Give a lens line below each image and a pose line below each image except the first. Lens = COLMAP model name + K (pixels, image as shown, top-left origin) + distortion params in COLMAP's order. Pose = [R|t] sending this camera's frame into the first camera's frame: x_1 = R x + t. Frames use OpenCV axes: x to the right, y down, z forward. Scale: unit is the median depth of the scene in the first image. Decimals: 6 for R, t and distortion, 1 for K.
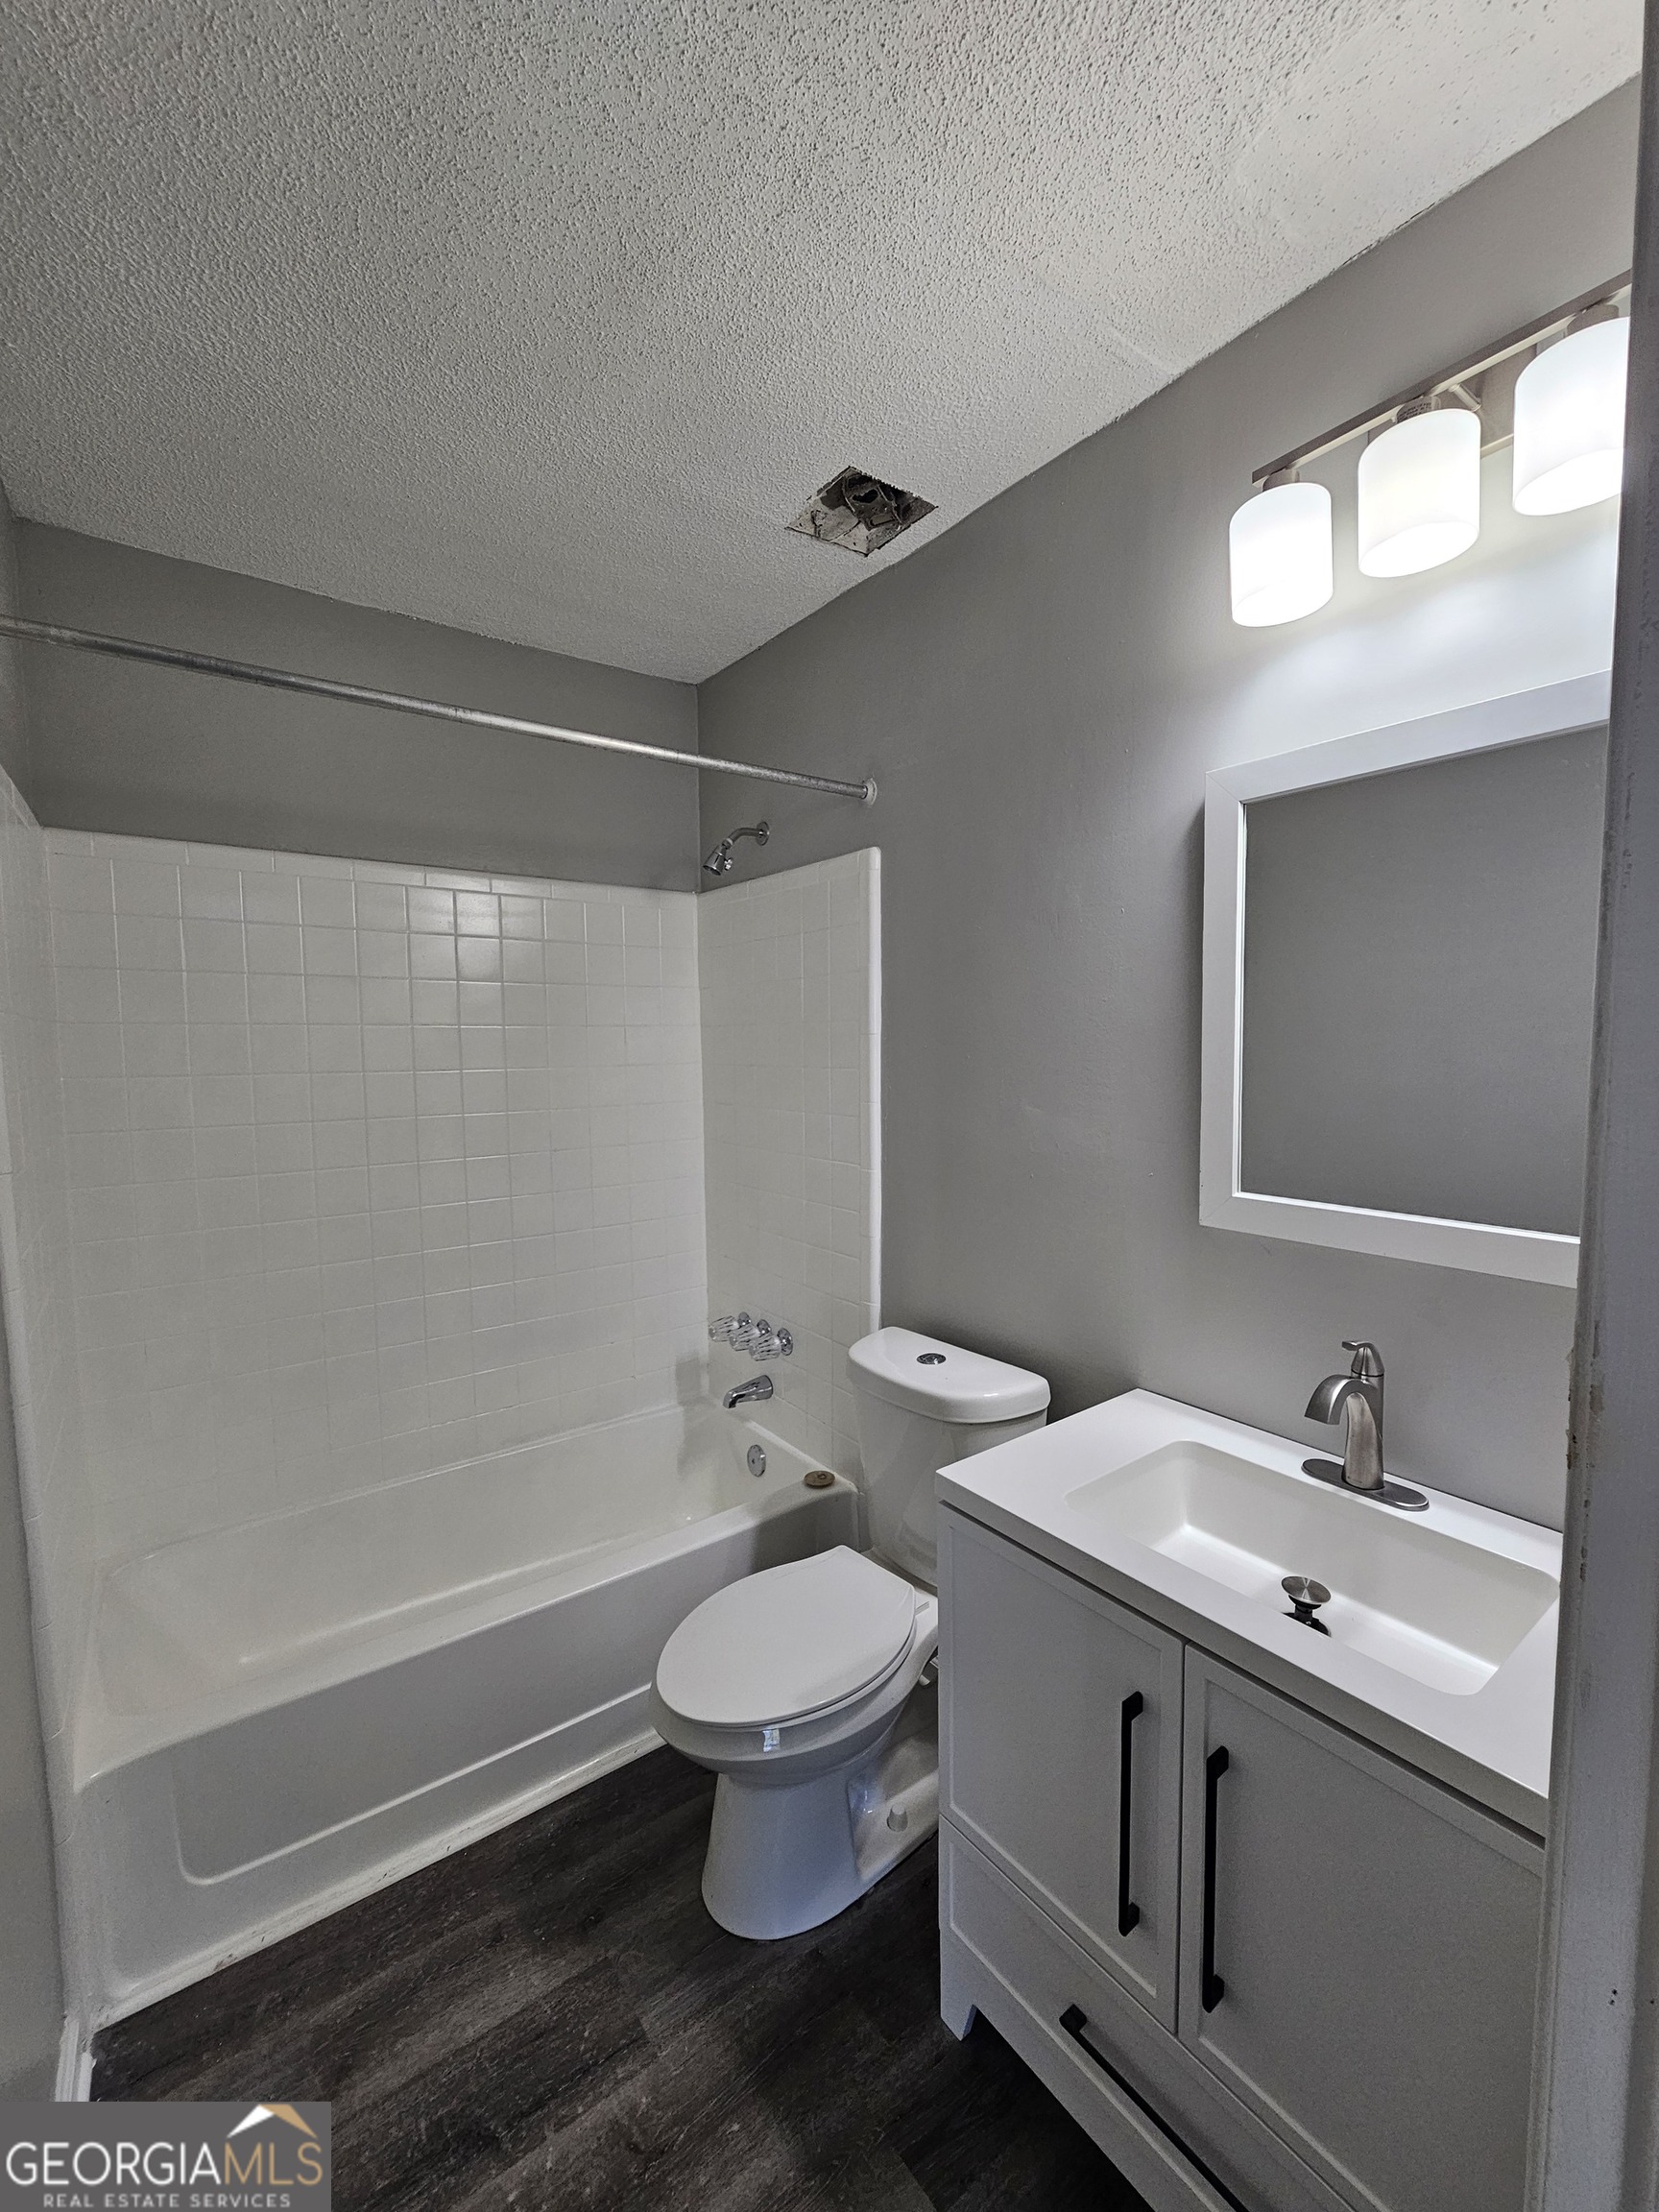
lens RADIAL K [[903.9, 0, 810.5], [0, 903.9, 1102.5], [0, 0, 1]] dist [-0.007354, 0.002955]
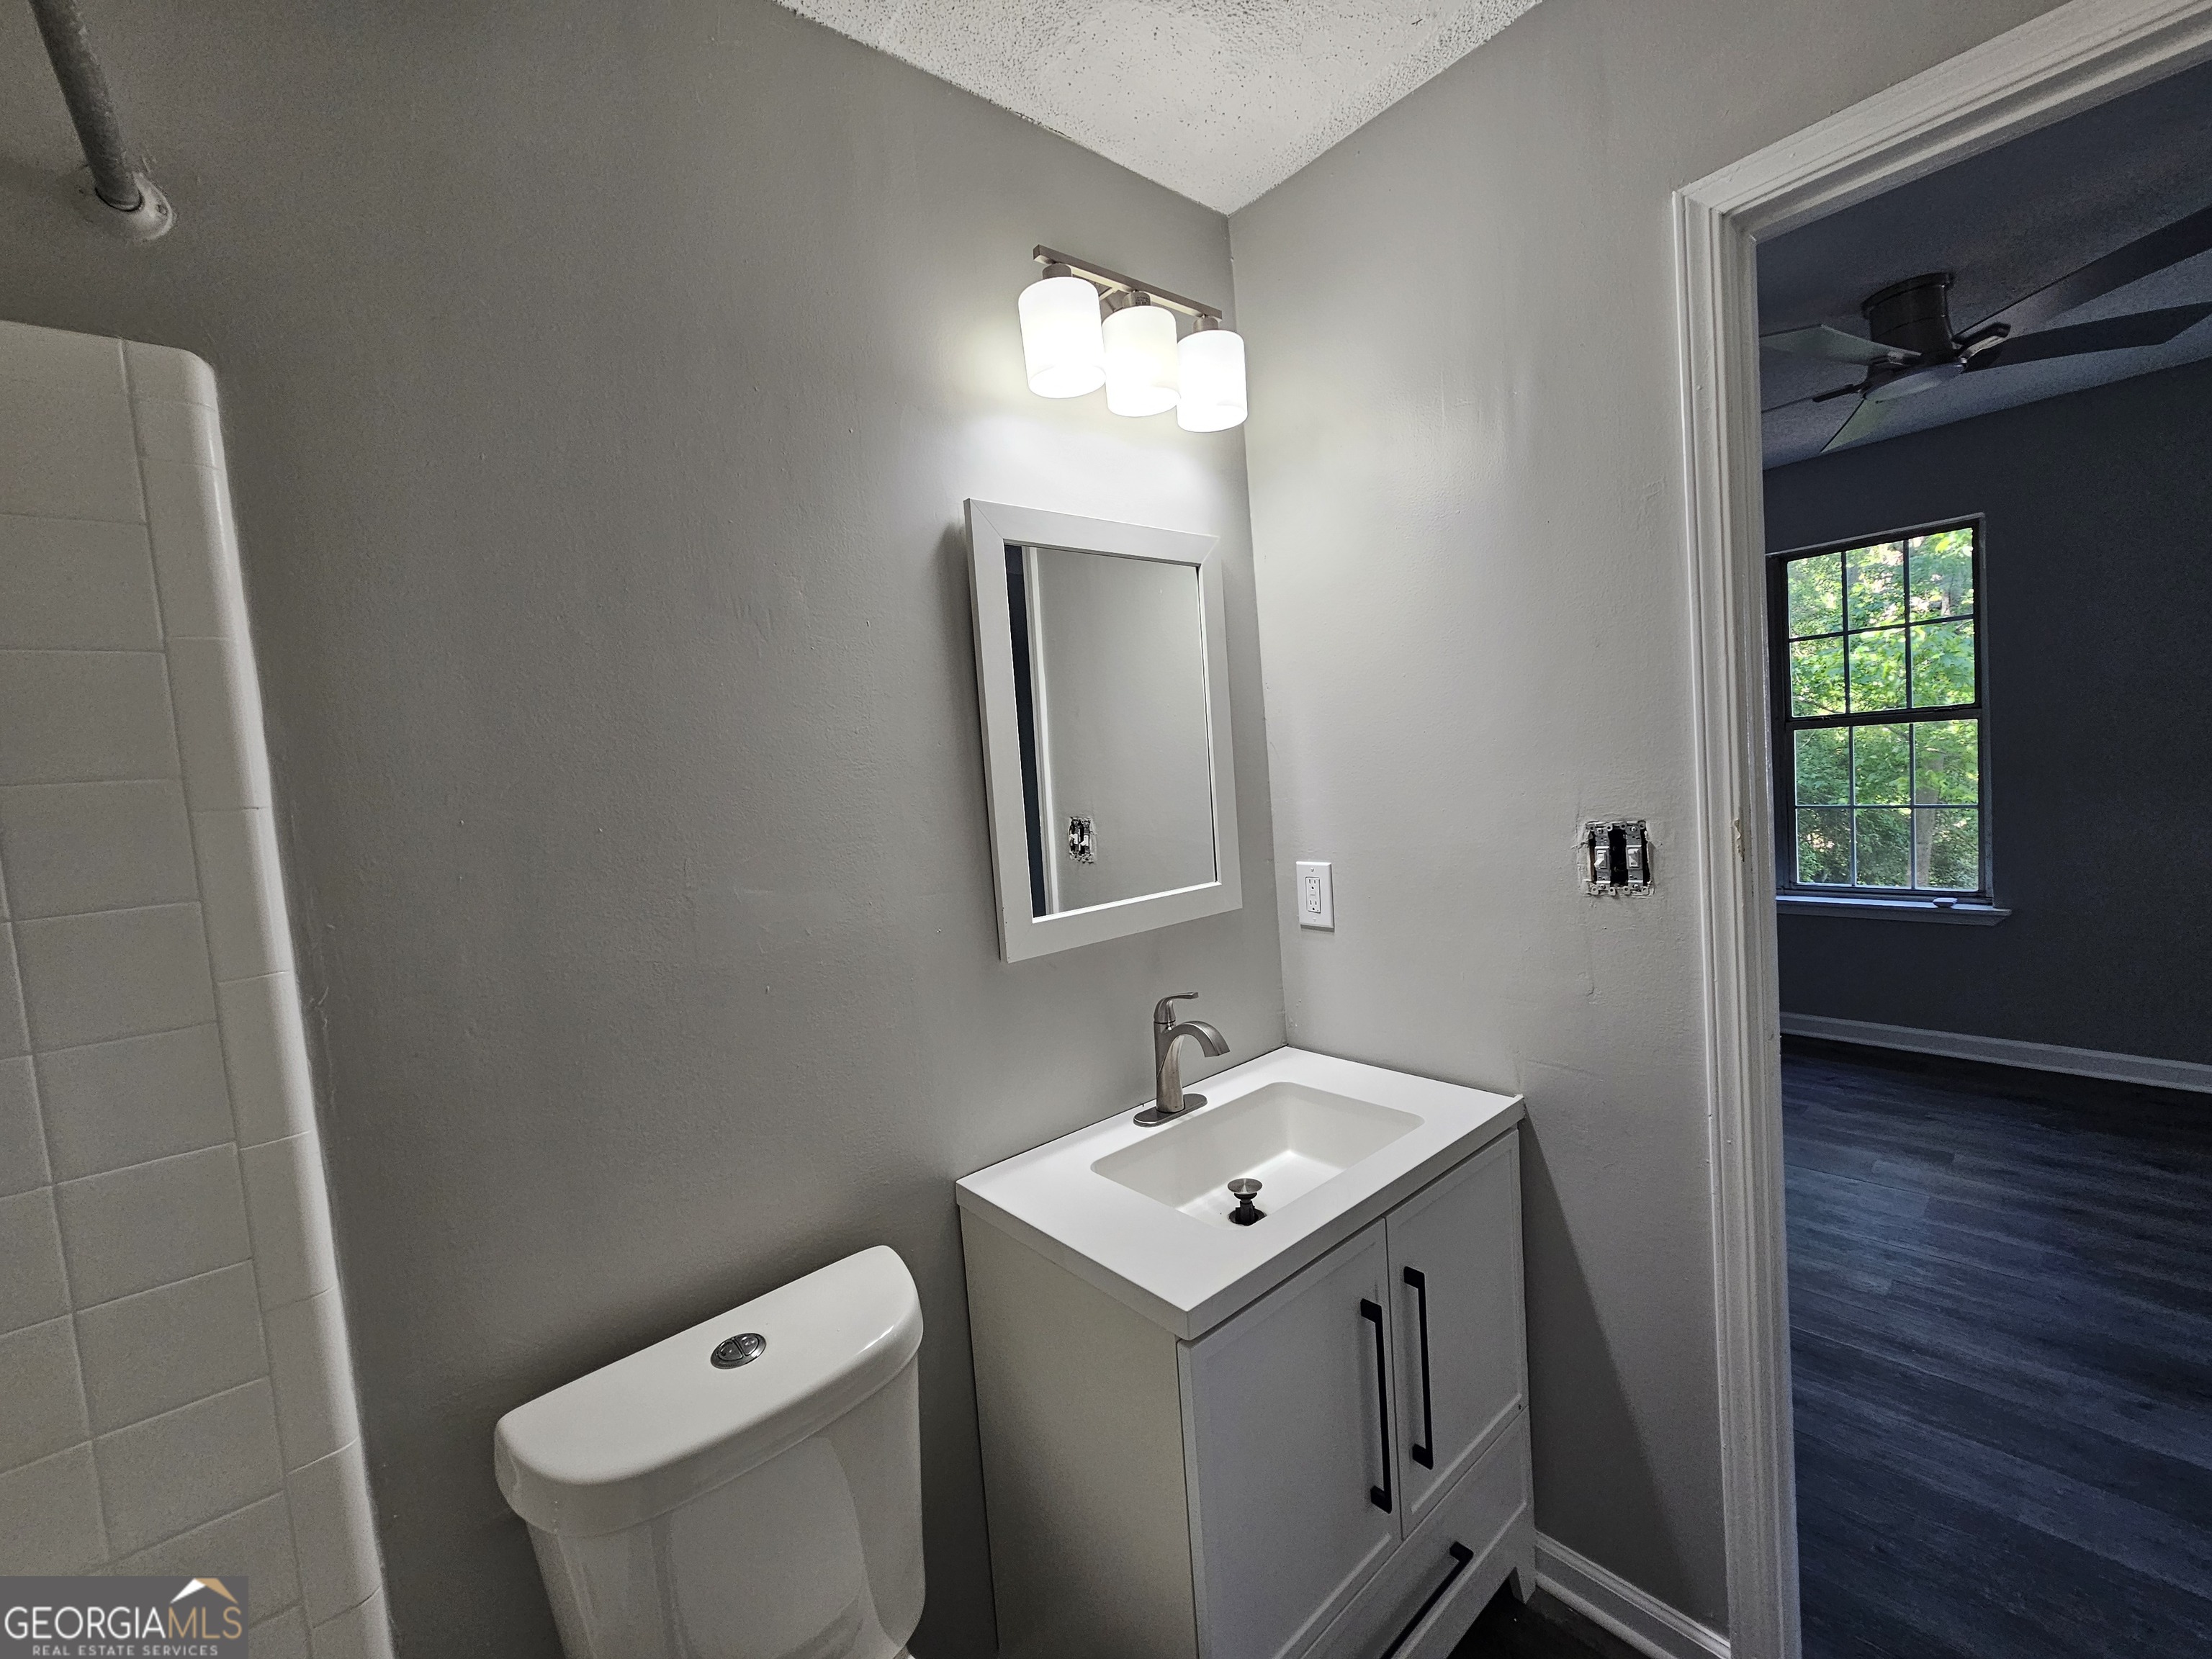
lens RADIAL K [[903.9, 0, 1075.5], [0, 903.9, 844.4], [0, 0, 1]] dist [-0.007354, 0.002955]
pose [[-0.062596, -0.049717, 0.996800, -0.485537], [0.158486, 0.985590, 0.059110, -0.035980], [-0.985375, 0.161678, -0.053814, 0.874923]]
